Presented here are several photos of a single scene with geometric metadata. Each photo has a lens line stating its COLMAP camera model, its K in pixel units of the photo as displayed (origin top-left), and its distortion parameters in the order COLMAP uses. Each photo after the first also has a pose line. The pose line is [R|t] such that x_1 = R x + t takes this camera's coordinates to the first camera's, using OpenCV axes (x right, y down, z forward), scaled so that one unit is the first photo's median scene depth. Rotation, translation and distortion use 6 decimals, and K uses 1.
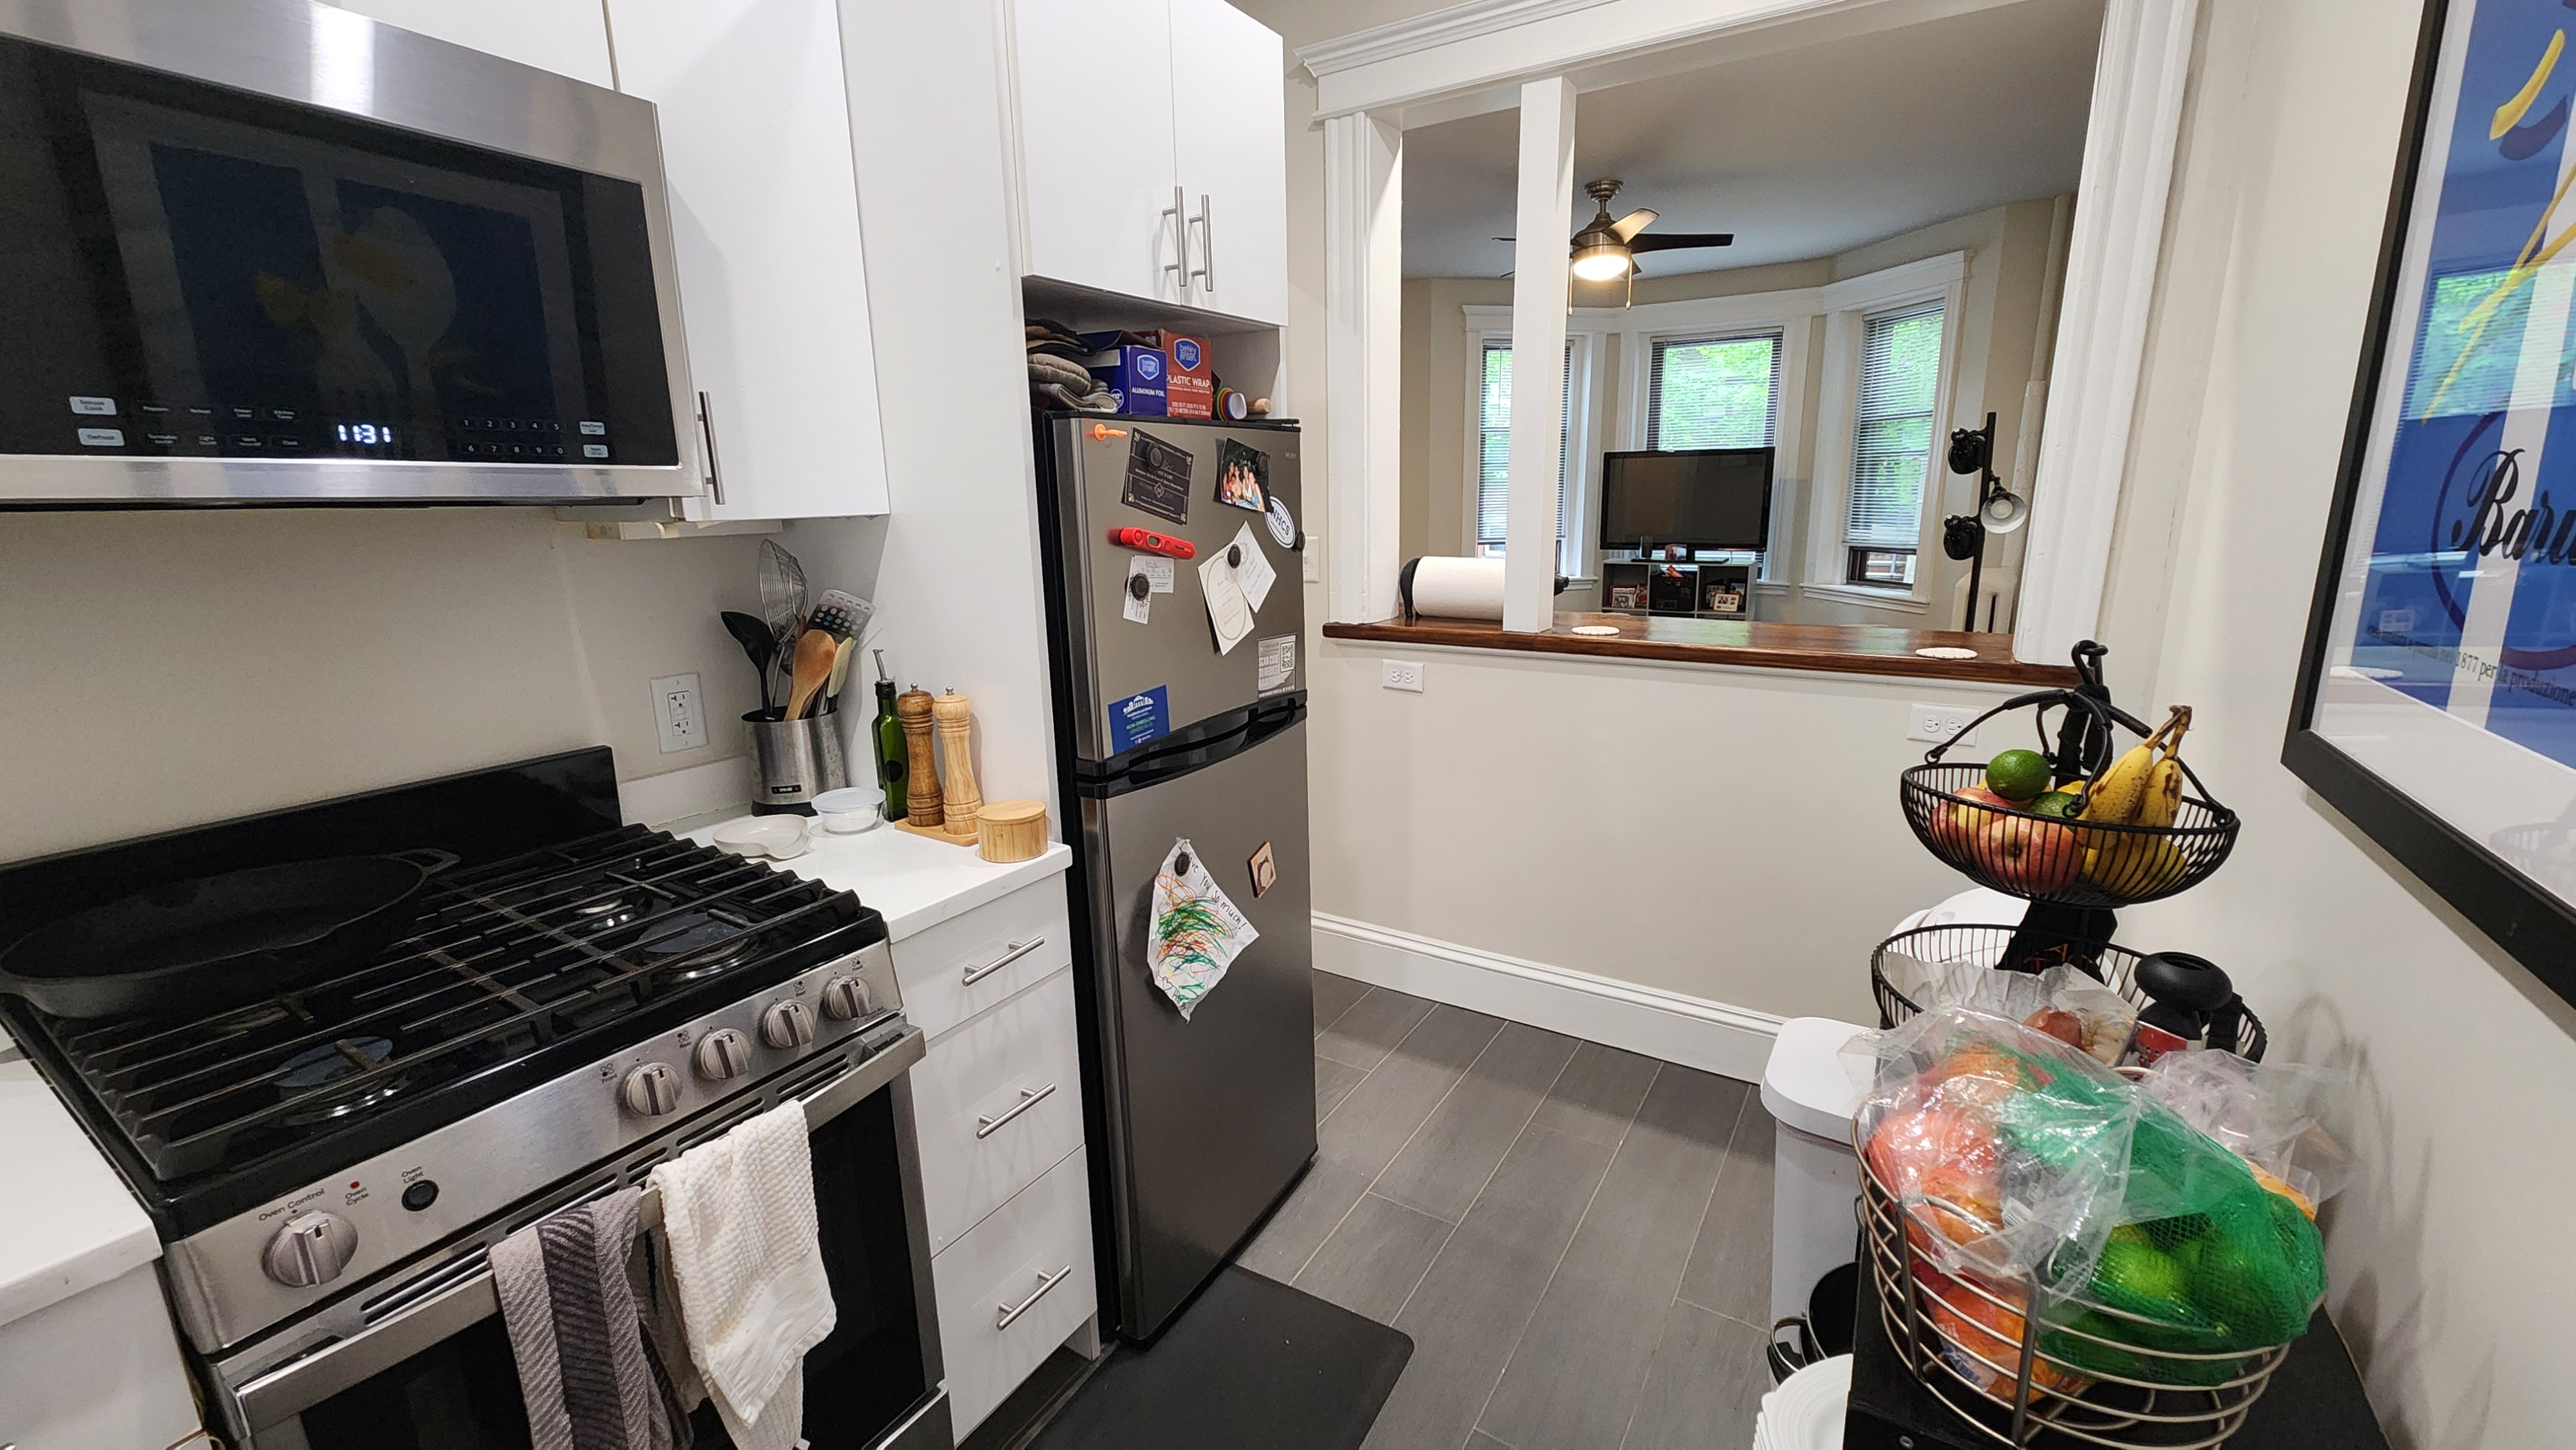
lens RADIAL K [[1056.0, 0, 1294.6], [0, 1056.0, 736.5], [0, 0, 1]] dist [0.001029, -0.000368]
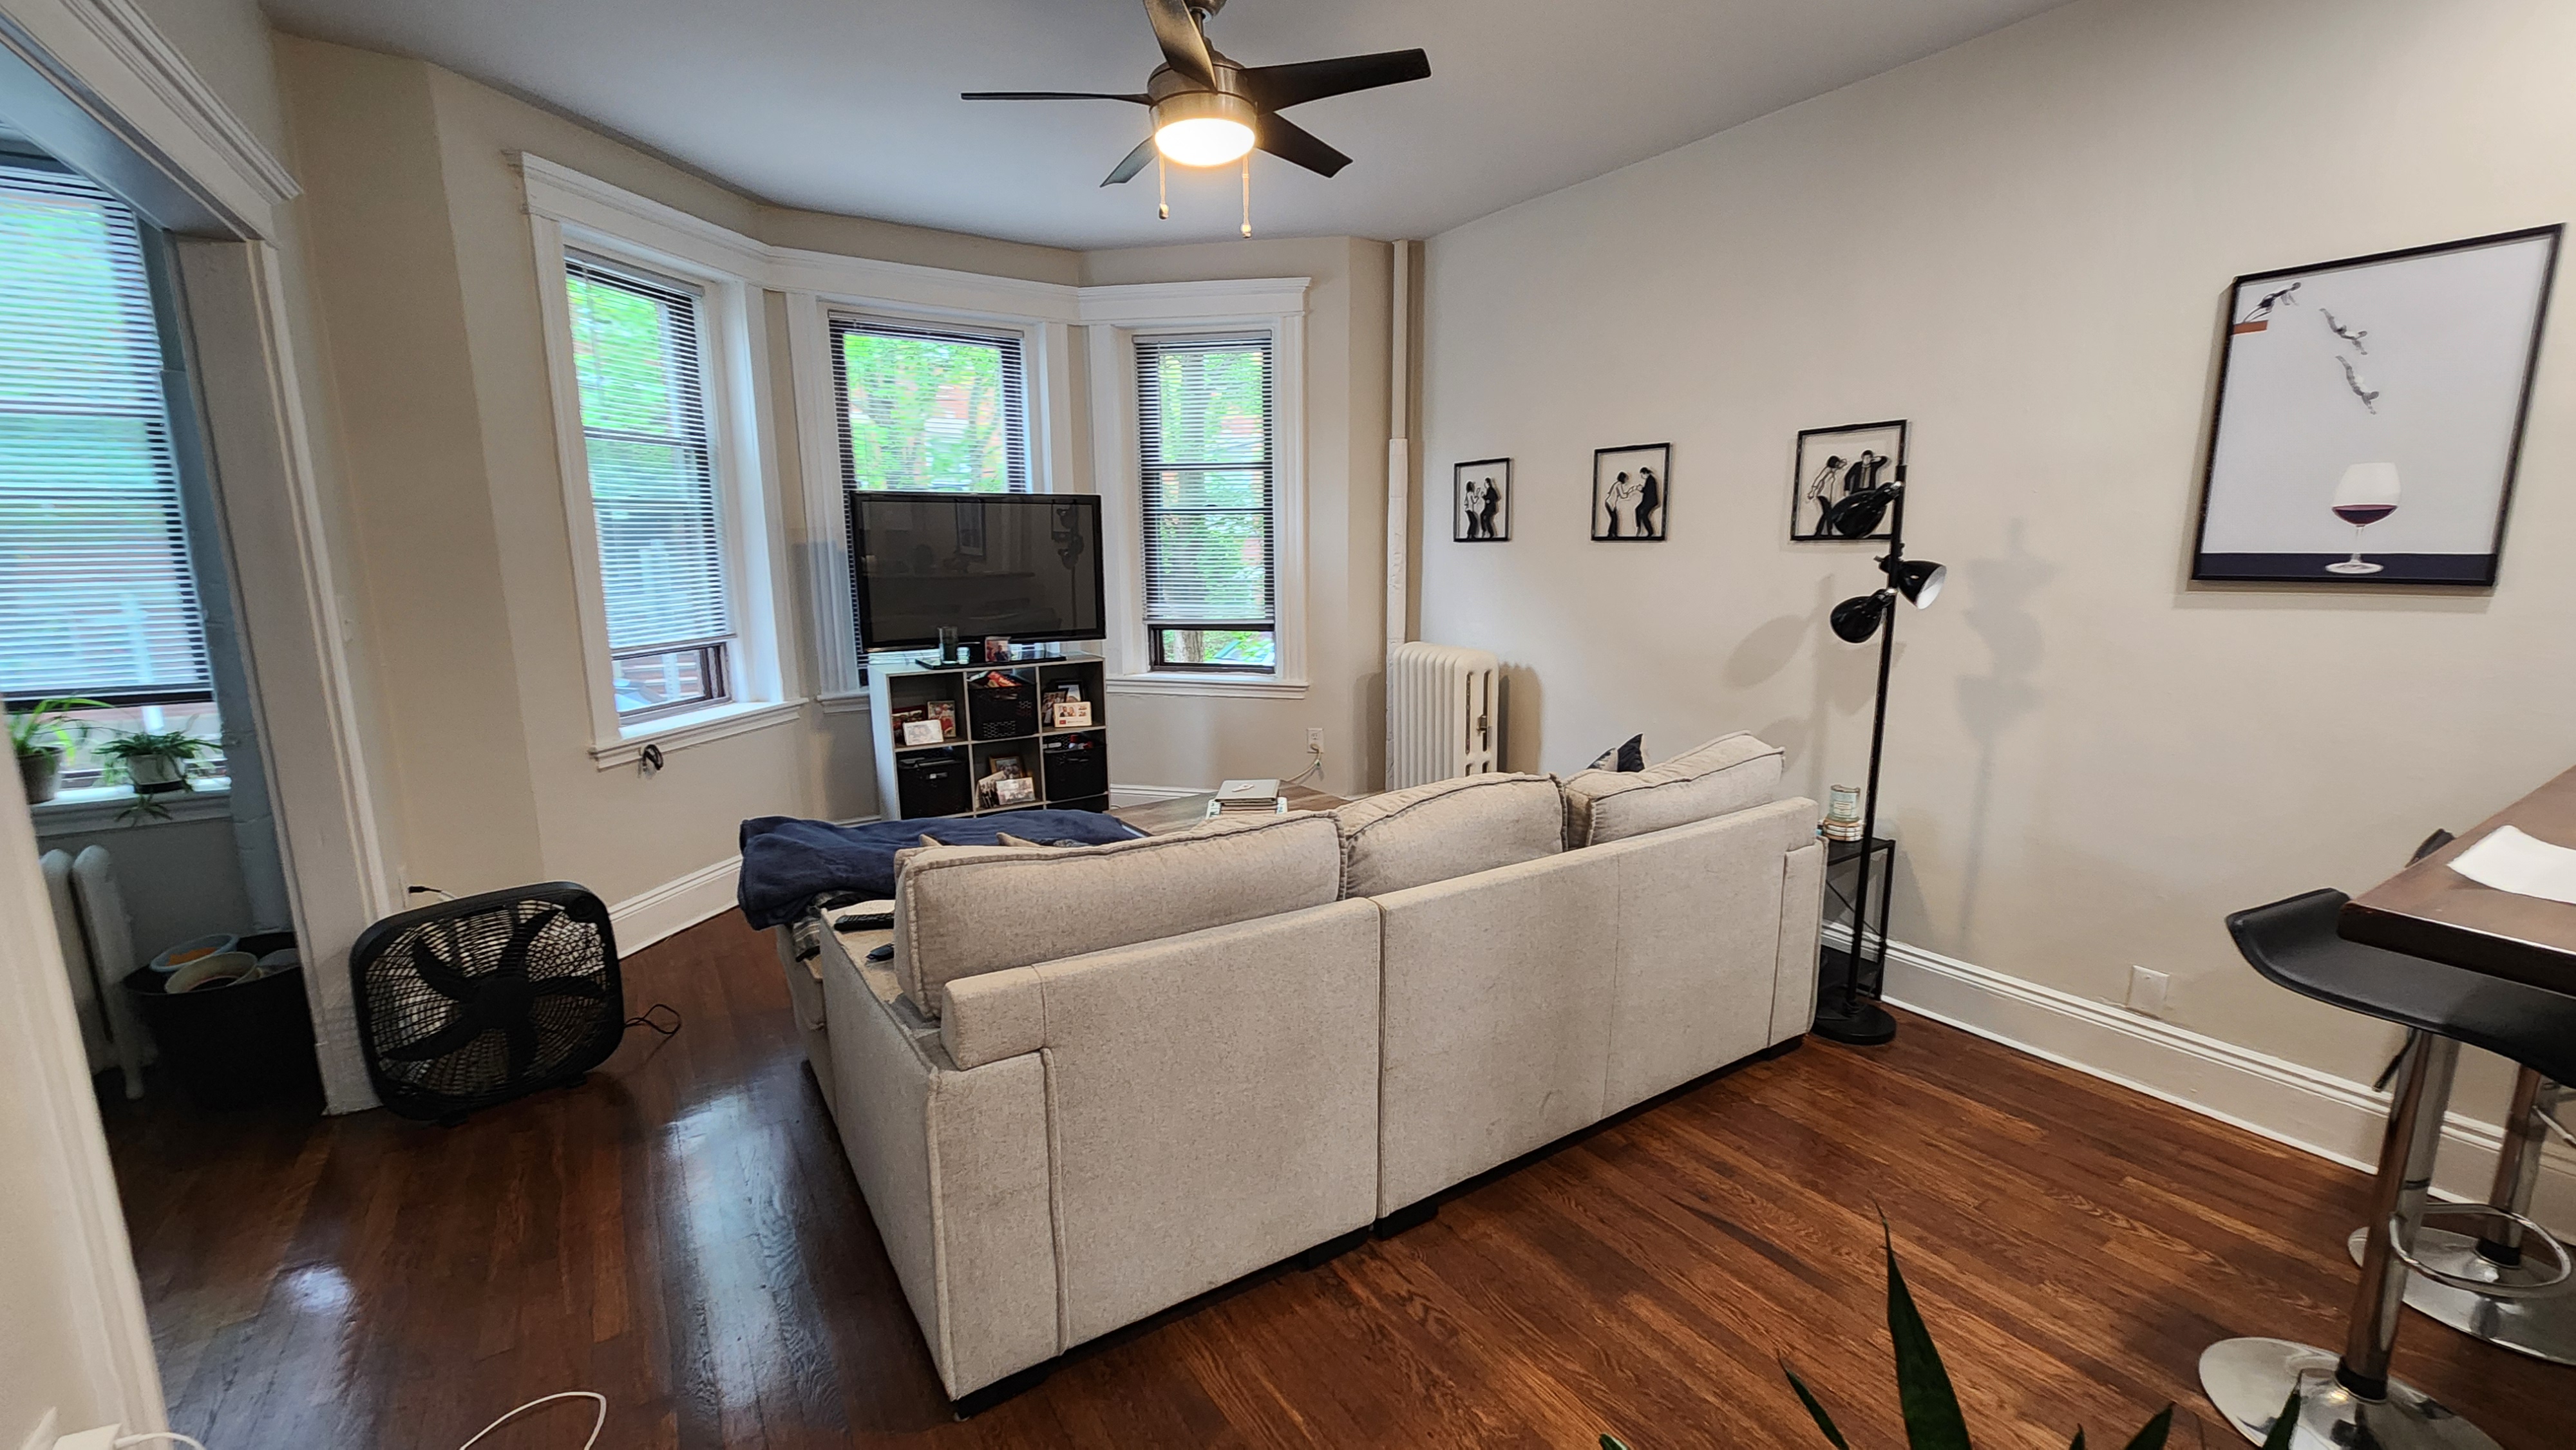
lens RADIAL K [[1056.0, 0, 1318.0], [0, 1056.0, 735.8], [0, 0, 1]] dist [0.001029, -0.000368]
pose [[0.408803, -0.152306, 0.899824, -0.153058], [0.203761, 0.976319, 0.072682, -0.130777], [-0.889585, 0.153637, 0.430156, 0.558947]]
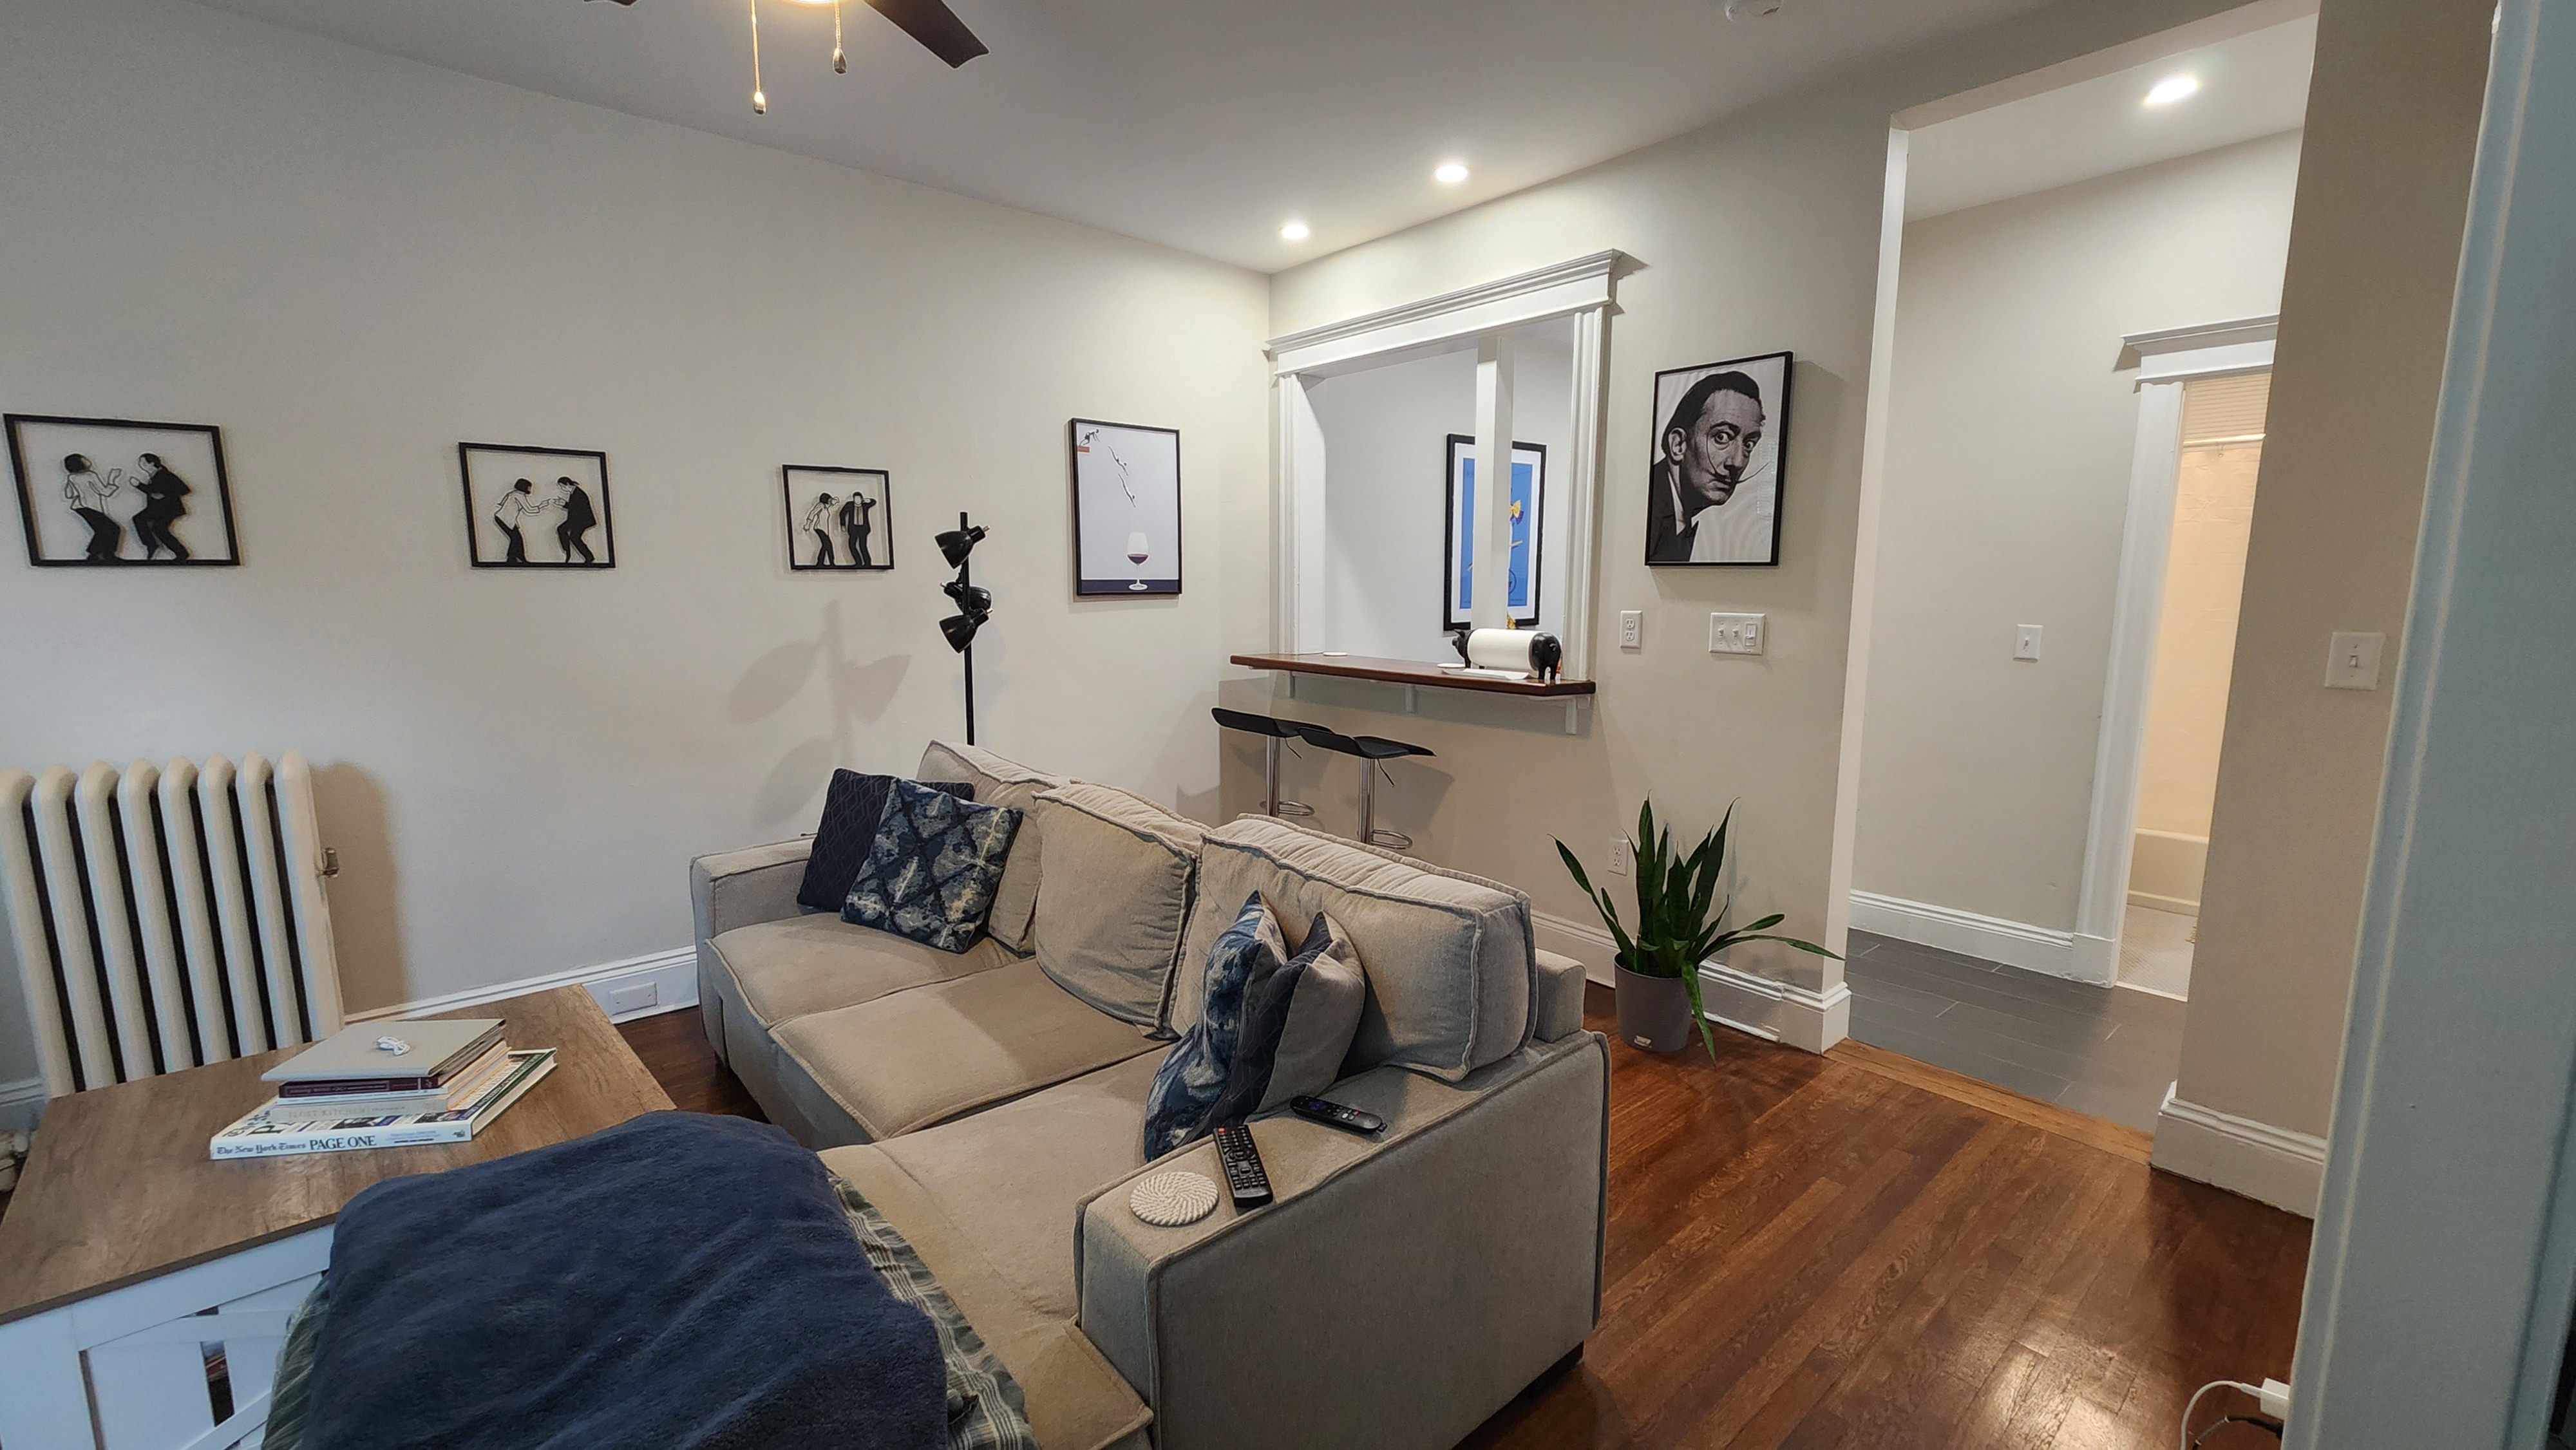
lens RADIAL K [[1056.0, 0, 1309.9], [0, 1056.0, 731.8], [0, 0, 1]] dist [0.001029, -0.000368]
pose [[-0.957385, -0.031349, 0.287109, 0.011234], [0.075321, 0.932590, 0.352991, -0.230218], [-0.278821, 0.359574, -0.890486, 0.986567]]
